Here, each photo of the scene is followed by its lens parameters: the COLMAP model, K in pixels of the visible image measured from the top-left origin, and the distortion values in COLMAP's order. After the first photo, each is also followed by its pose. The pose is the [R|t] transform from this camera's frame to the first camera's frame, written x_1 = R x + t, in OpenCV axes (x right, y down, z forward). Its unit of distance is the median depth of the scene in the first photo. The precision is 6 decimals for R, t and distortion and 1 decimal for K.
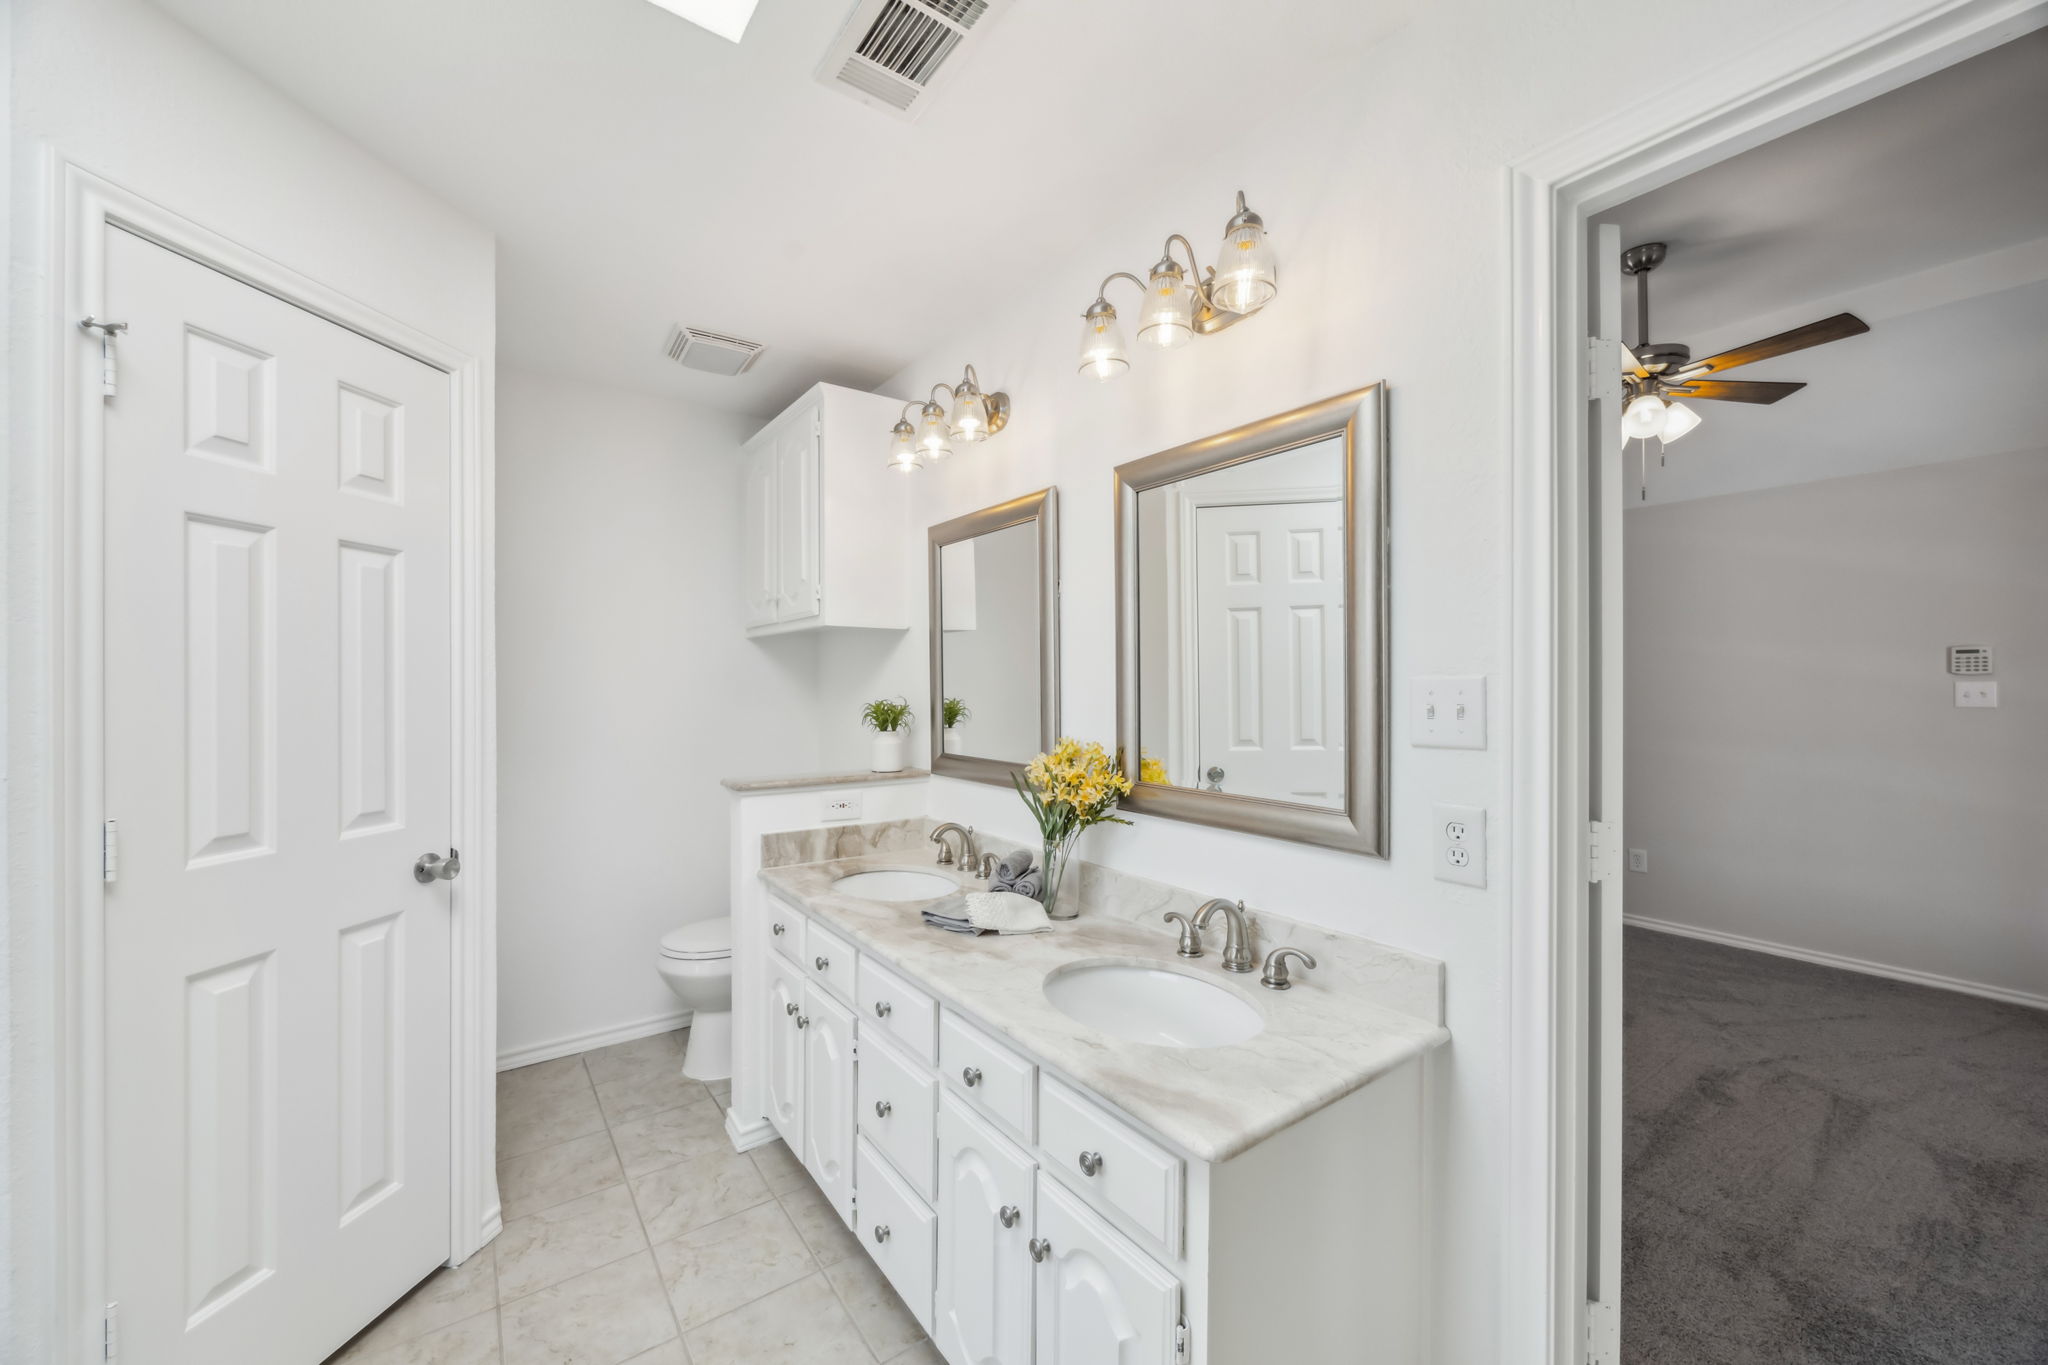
lens RADIAL K [[775.6, 0, 1004.1], [0, 775.6, 687.3], [0, 0, 1]] dist [-0.001000, -0.000370]
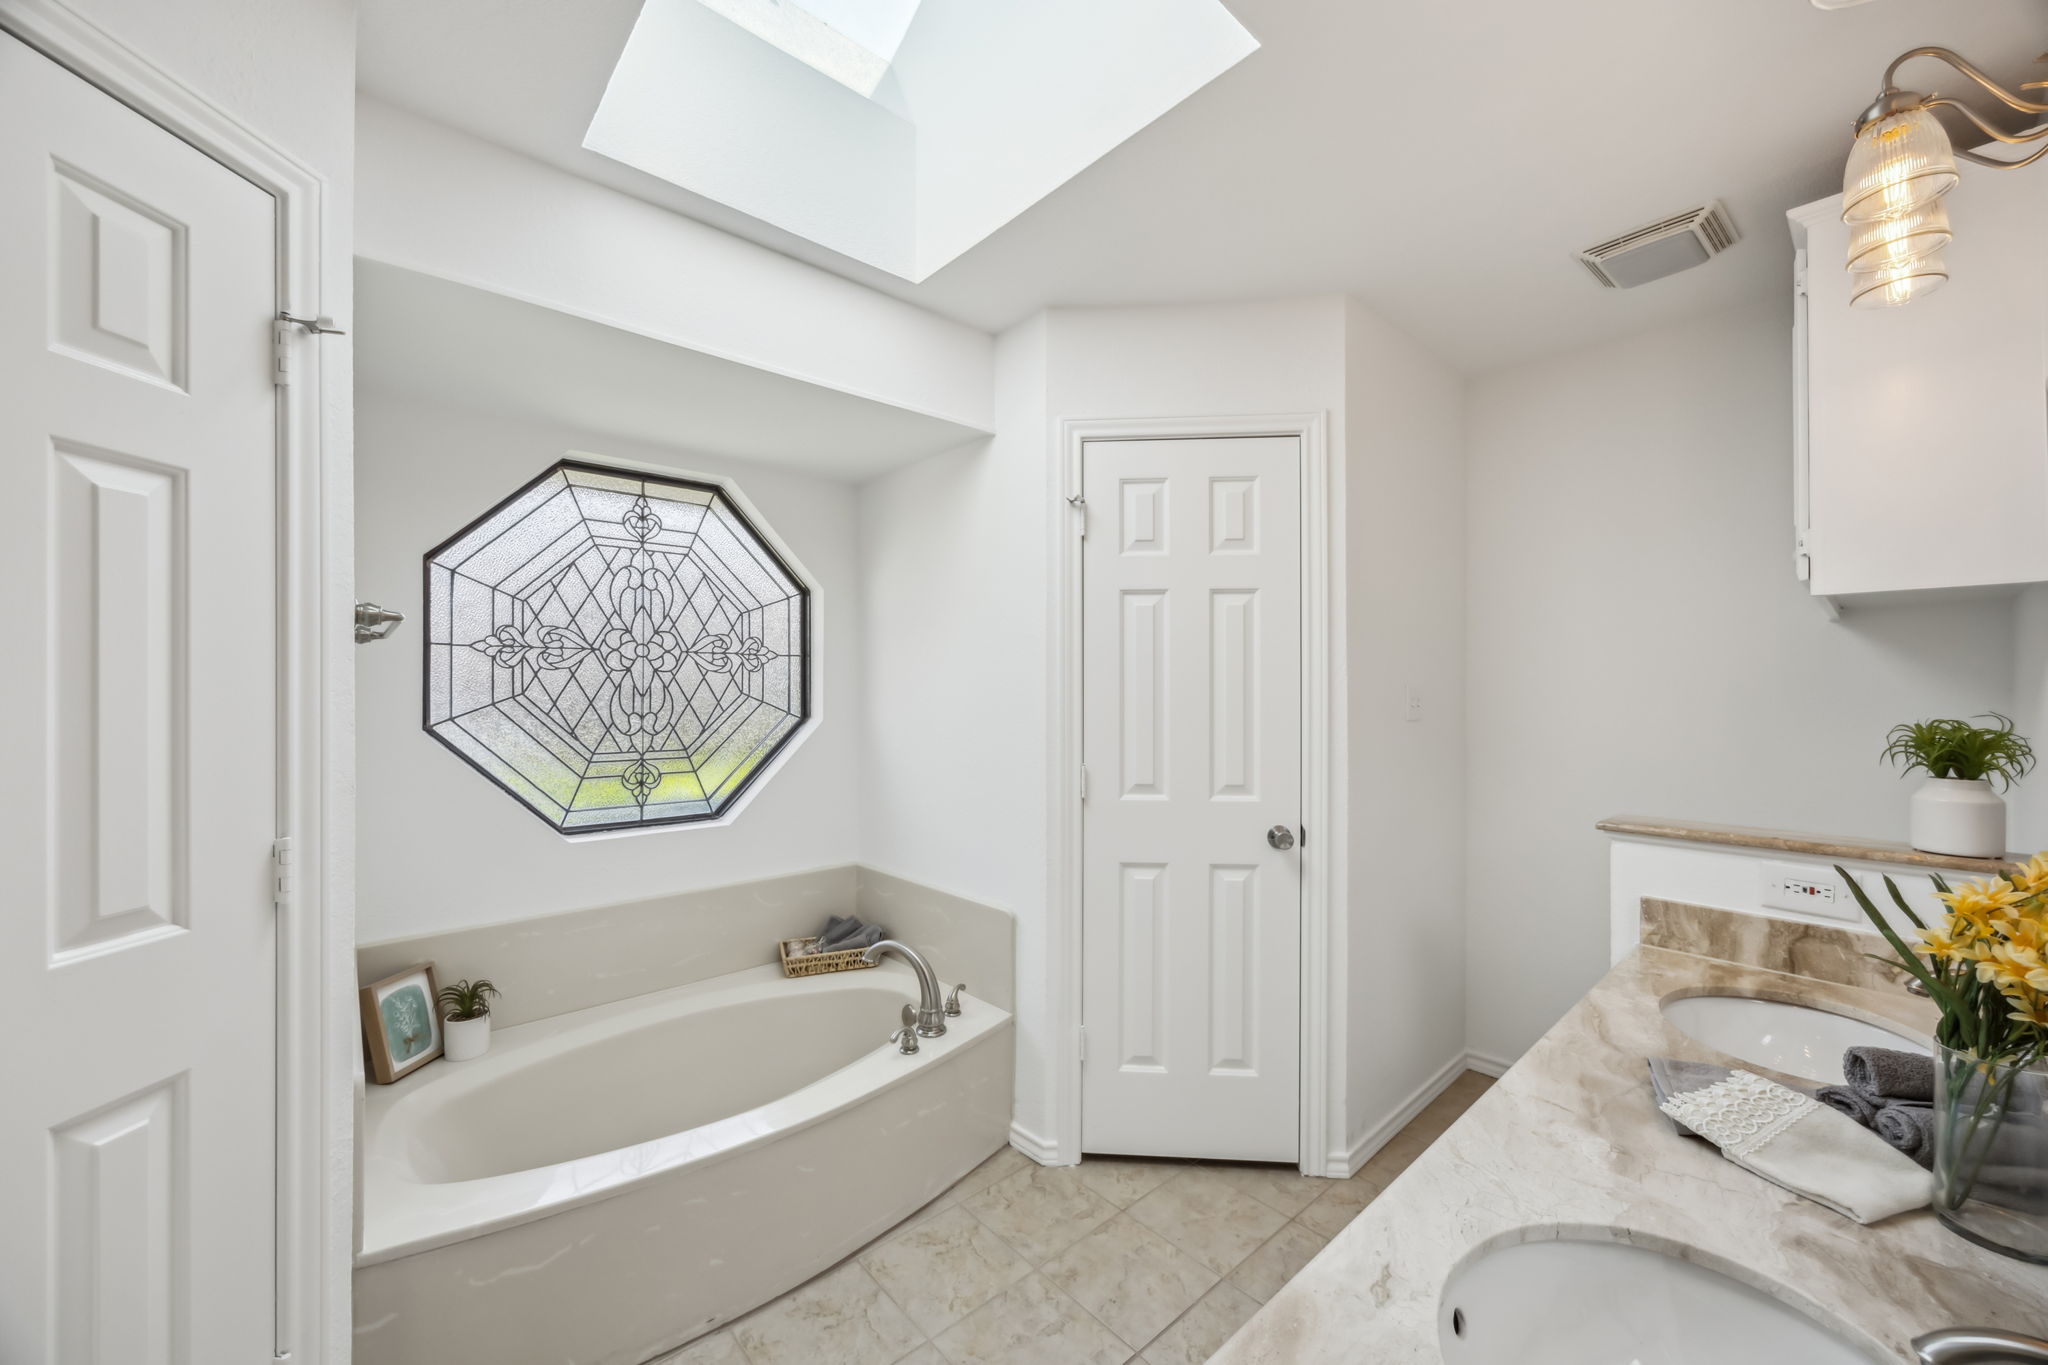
lens RADIAL K [[775.6, 0, 1004.1], [0, 775.6, 687.3], [0, 0, 1]] dist [-0.001000, -0.000370]
pose [[0.096845, -0.002928, -0.995295, 0.464436], [-0.003030, 0.999990, -0.003237, -0.003920], [0.995295, 0.003329, 0.096835, 0.433972]]
